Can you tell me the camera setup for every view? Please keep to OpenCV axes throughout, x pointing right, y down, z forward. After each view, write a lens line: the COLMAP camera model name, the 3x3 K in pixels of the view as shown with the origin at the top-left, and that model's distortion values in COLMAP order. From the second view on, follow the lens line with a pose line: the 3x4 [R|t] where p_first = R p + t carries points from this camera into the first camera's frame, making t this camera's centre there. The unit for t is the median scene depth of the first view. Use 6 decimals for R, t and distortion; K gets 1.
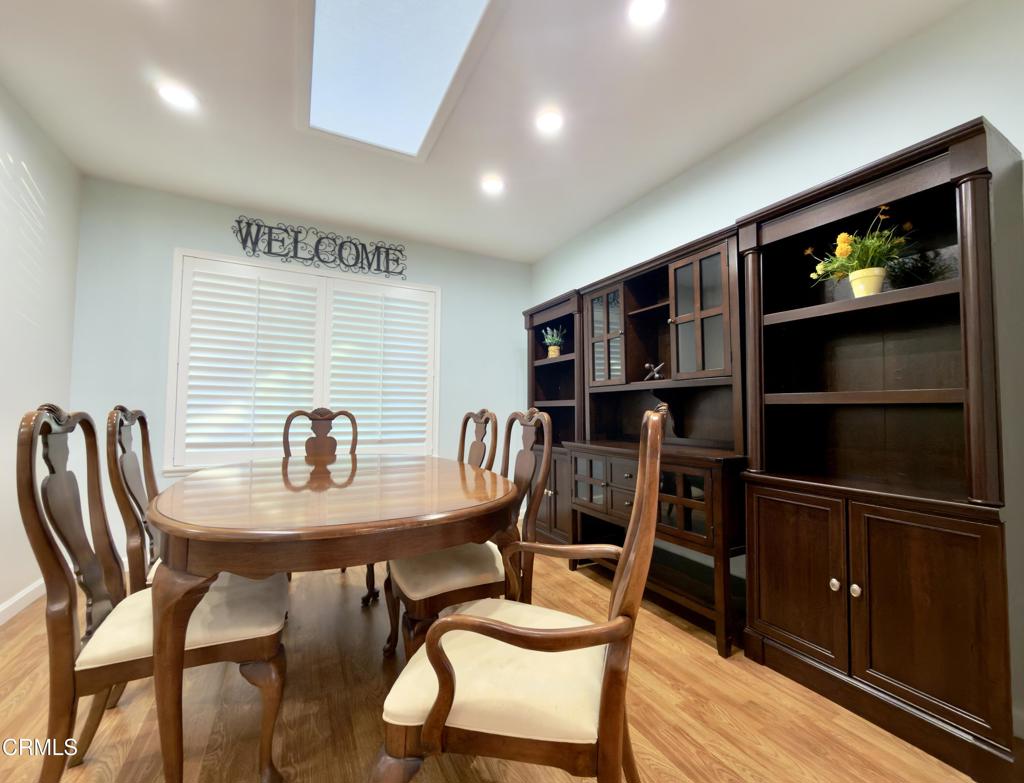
lens RADIAL K [[417.9, 0, 512.9], [0, 417.9, 392.9], [0, 0, 1]] dist [-0.008963, -0.000085]
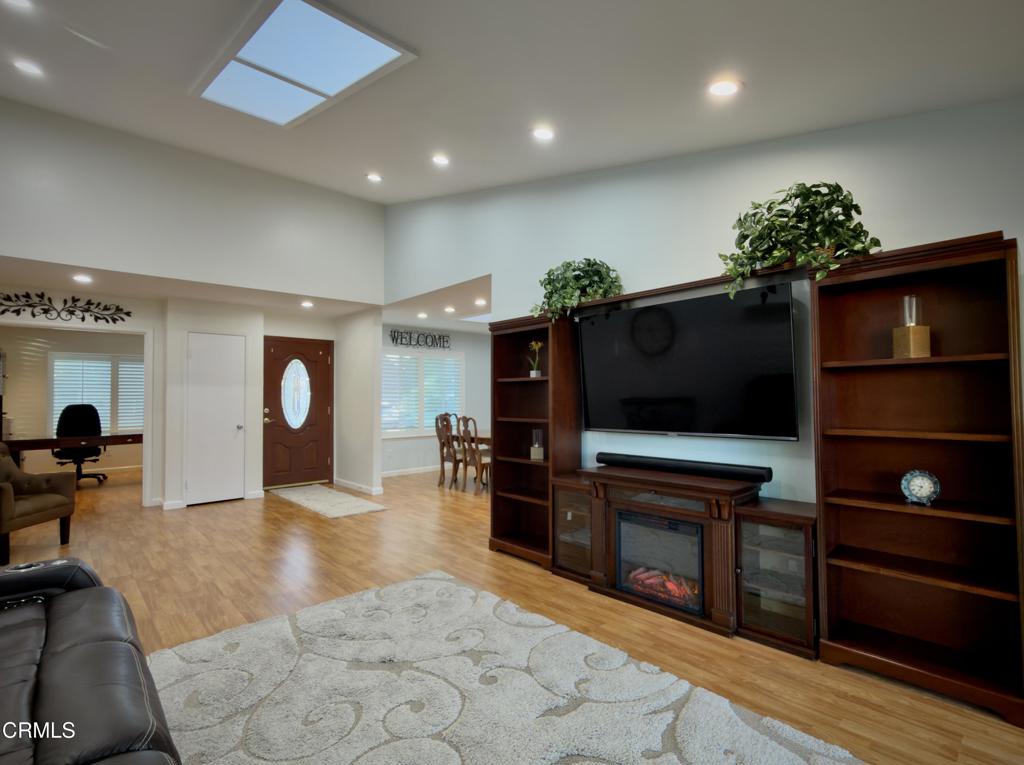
lens RADIAL K [[499.1, 0, 506.5], [0, 499.1, 388.1], [0, 0, 1]] dist [0.004516, 0.001731]
pose [[0.971365, -0.008357, 0.237445, -0.640413], [0.003166, 0.999748, 0.022234, -0.147464], [-0.237571, -0.020846, 0.971146, -1.663590]]
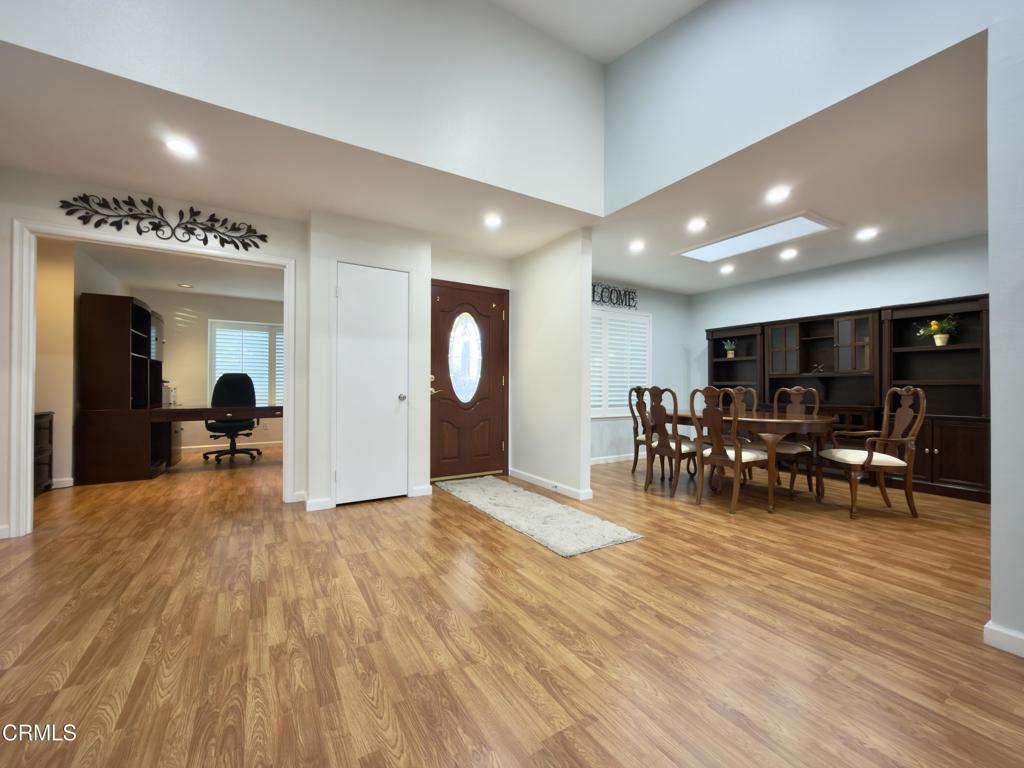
lens RADIAL K [[412.0, 0, 502.4], [0, 412.0, 383.9], [0, 0, 1]] dist [0.003621, -0.000442]
pose [[0.999095, -0.003268, 0.042409, -0.953669], [0.001794, 0.999395, 0.034742, -0.035074], [-0.042497, -0.034634, 0.998496, -0.706824]]
